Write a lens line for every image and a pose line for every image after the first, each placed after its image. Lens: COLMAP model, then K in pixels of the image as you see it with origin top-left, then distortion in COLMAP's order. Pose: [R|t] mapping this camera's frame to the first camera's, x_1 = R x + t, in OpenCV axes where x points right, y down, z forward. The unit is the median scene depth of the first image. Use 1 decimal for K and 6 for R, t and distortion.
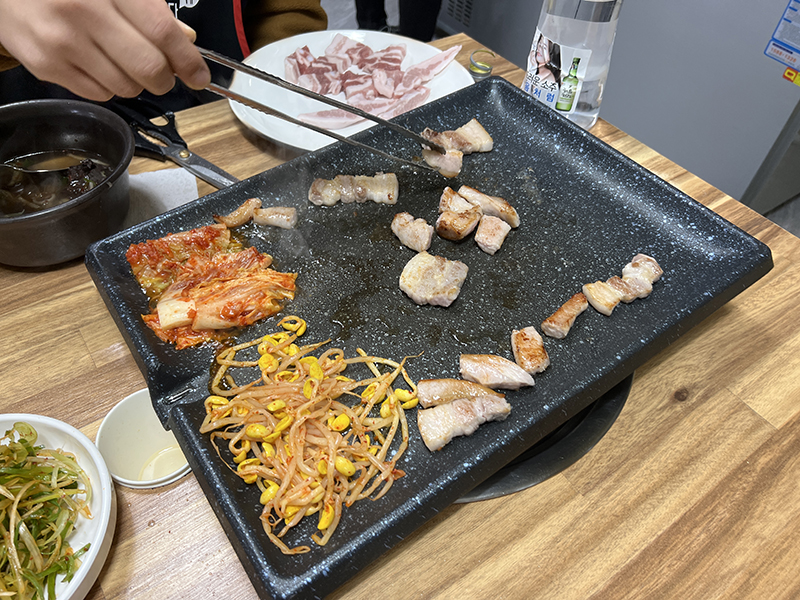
lens RADIAL K [[603.9, 0, 410.0], [0, 603.9, 293.4], [0, 0, 1]] dist [0.027185, -0.047489]
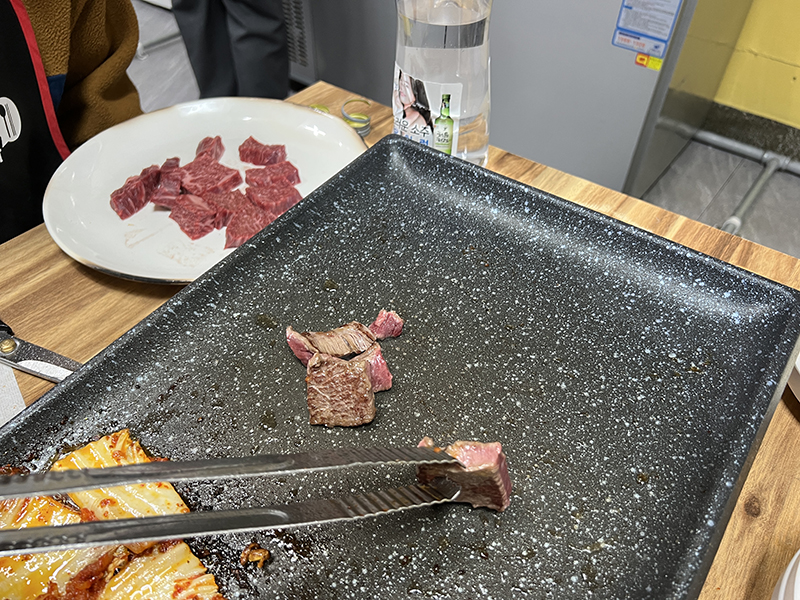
lens RADIAL K [[603.9, 0, 408.2], [0, 603.9, 306.1], [0, 0, 1]] dist [0.027185, -0.047489]
pose [[0.954623, -0.238679, 0.178121, -0.037901], [0.244241, 0.969667, -0.009648, -0.172787], [-0.170415, 0.052714, 0.983961, 0.312583]]
